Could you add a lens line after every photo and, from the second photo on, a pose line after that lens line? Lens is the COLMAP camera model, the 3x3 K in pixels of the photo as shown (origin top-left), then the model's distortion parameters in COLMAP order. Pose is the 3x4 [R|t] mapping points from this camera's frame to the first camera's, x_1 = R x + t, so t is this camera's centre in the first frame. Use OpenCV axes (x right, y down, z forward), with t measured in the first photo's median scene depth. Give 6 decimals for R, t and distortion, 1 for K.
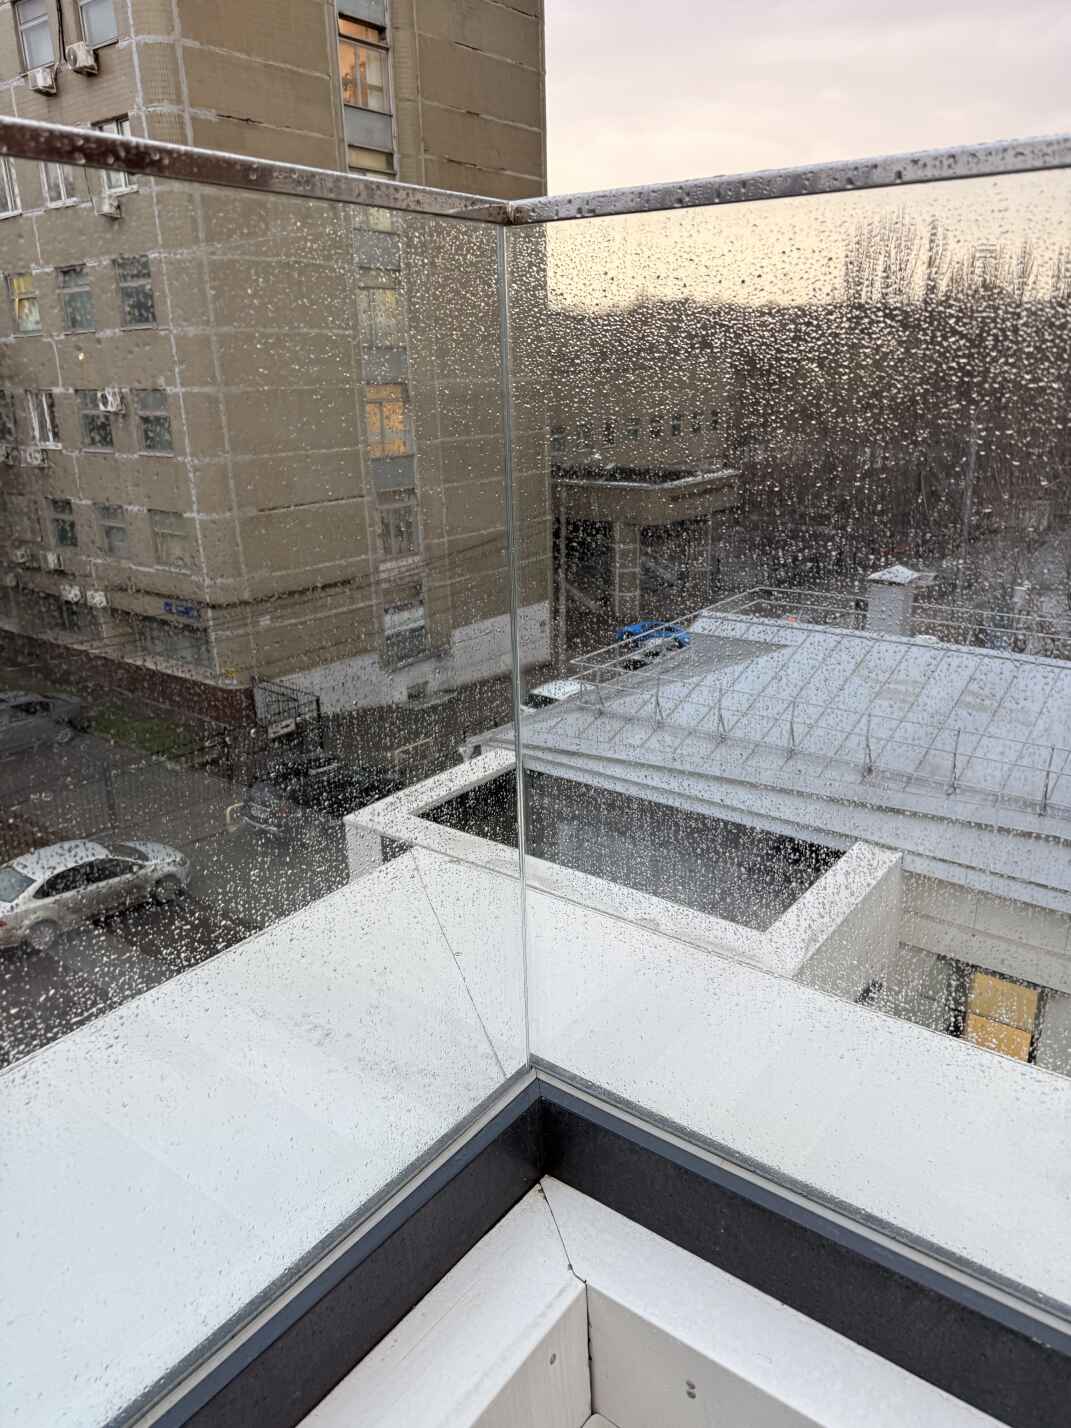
lens RADIAL K [[1020.9, 0, 569.5], [0, 1020.9, 711.4], [0, 0, 1]] dist [-0.000138, -0.010785]
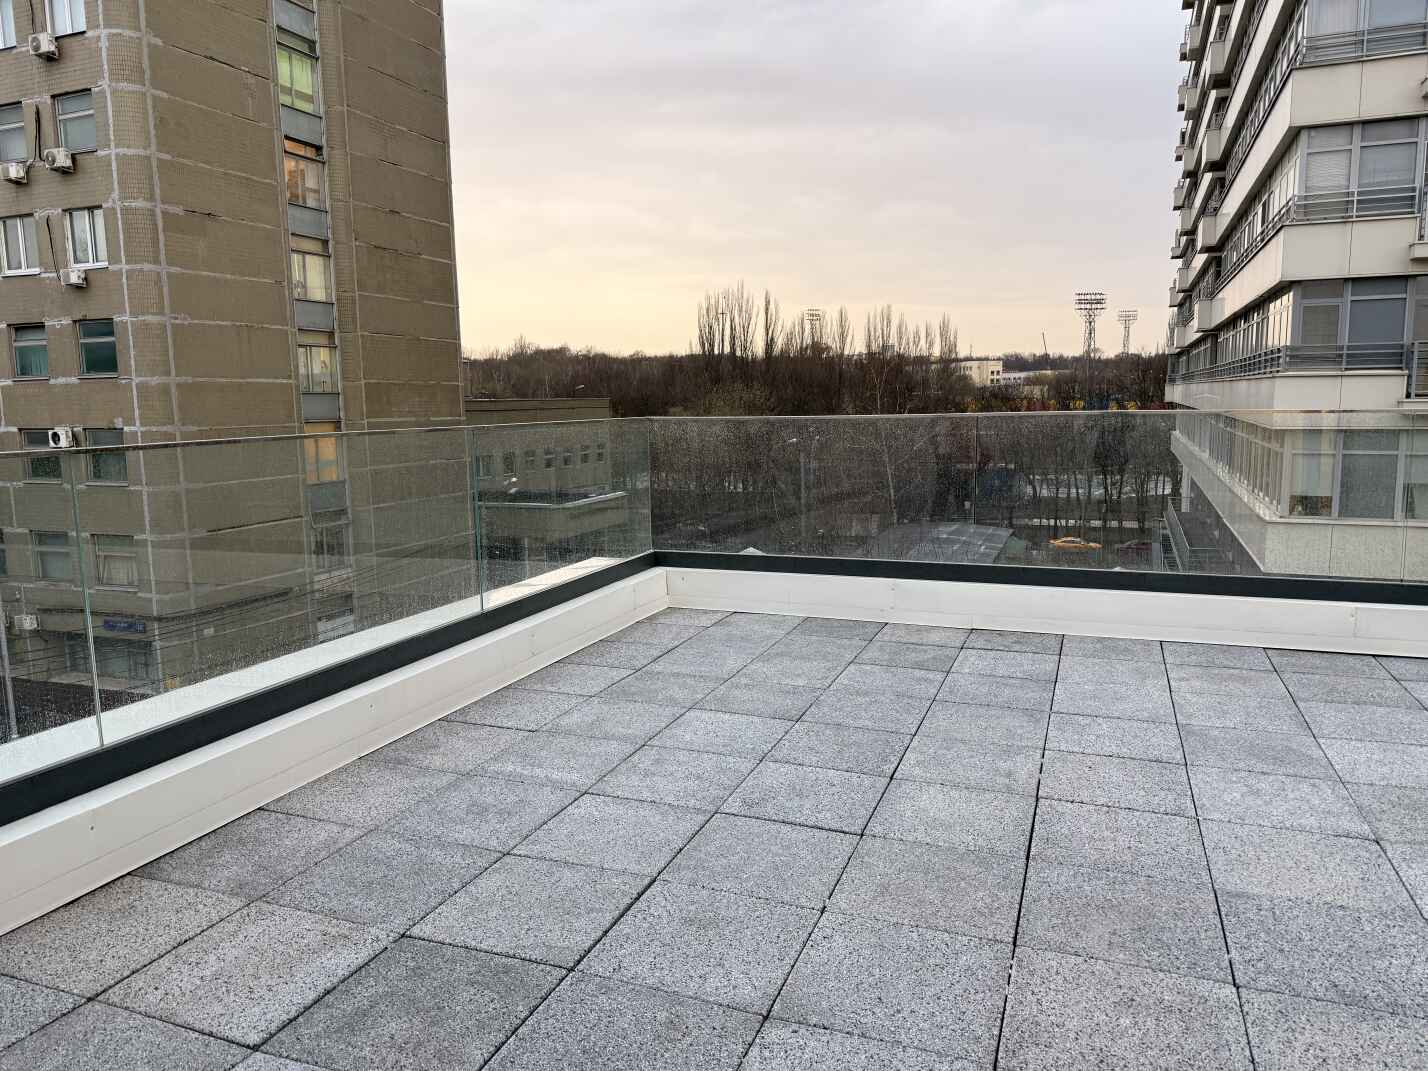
lens RADIAL K [[1020.9, 0, 732.4], [0, 1020.9, 546.2], [0, 0, 1]] dist [-0.000138, -0.010785]
pose [[0.962462, -0.034114, 0.269263, -0.050415], [0.083996, 0.980804, -0.175975, 0.064263], [-0.258091, 0.191987, 0.946853, -0.206828]]
